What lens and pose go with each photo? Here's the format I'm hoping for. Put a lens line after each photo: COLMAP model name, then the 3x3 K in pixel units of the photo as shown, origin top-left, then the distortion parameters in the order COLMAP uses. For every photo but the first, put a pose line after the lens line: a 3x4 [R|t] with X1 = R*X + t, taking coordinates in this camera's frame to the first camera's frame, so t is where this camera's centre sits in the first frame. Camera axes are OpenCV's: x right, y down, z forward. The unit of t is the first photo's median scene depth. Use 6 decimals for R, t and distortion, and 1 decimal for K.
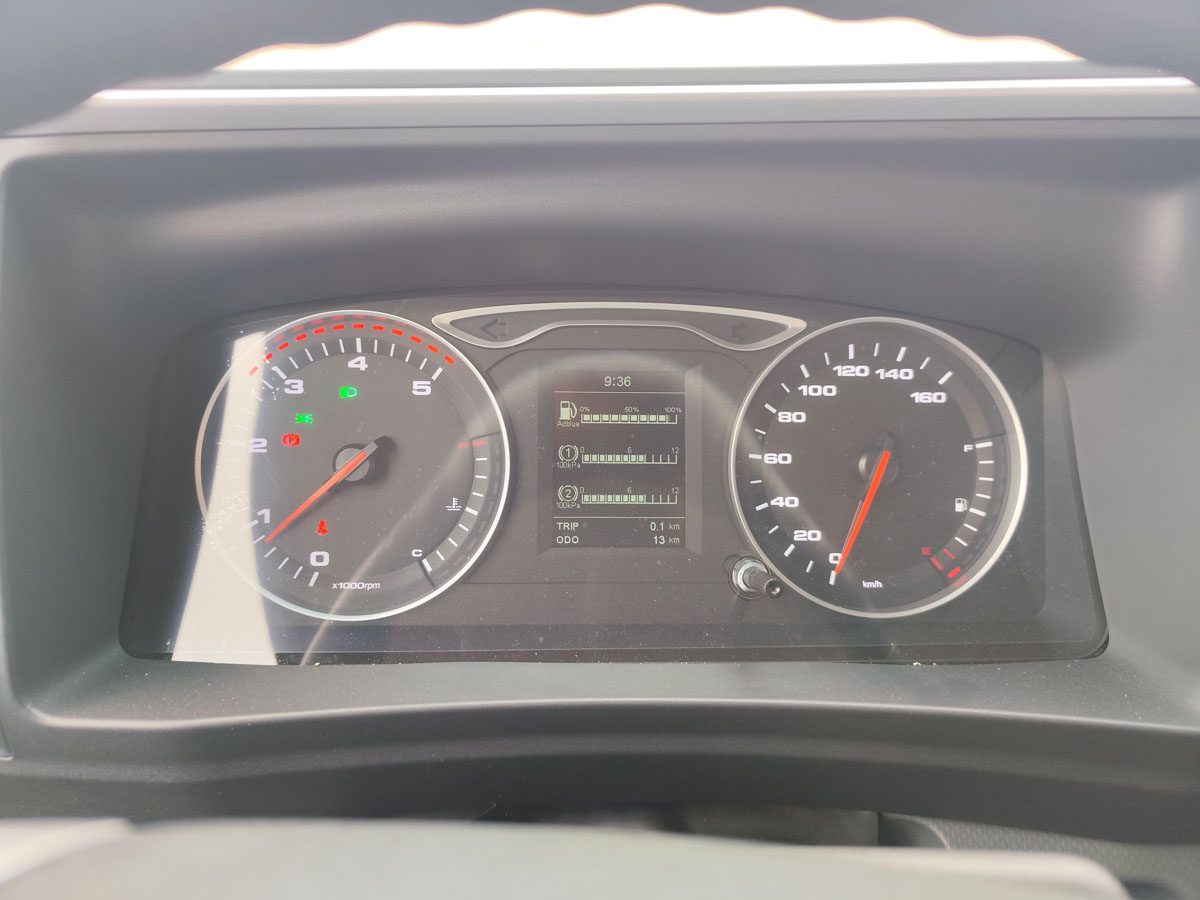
lens RADIAL K [[818.9, 0, 600.0], [0, 818.9, 450.0], [0, 0, 1]] dist [-0.003794, -0.003269]
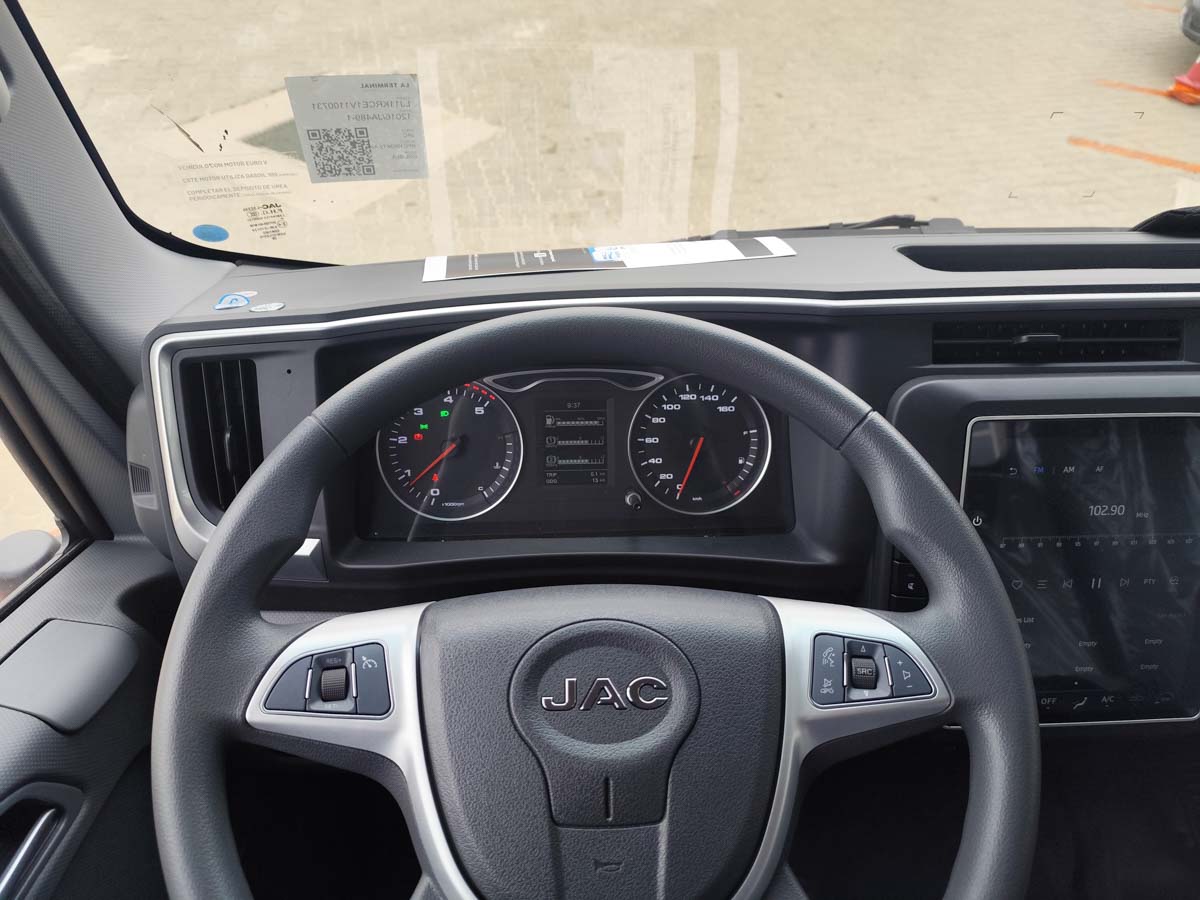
lens RADIAL K [[818.9, 0, 600.0], [0, 818.9, 450.0], [0, 0, 1]] dist [-0.003794, -0.003269]
pose [[0.999809, -0.017578, -0.008568, 0.103645], [0.018704, 0.987446, 0.156847, -0.294838], [0.005703, -0.156977, 0.987586, -1.059374]]
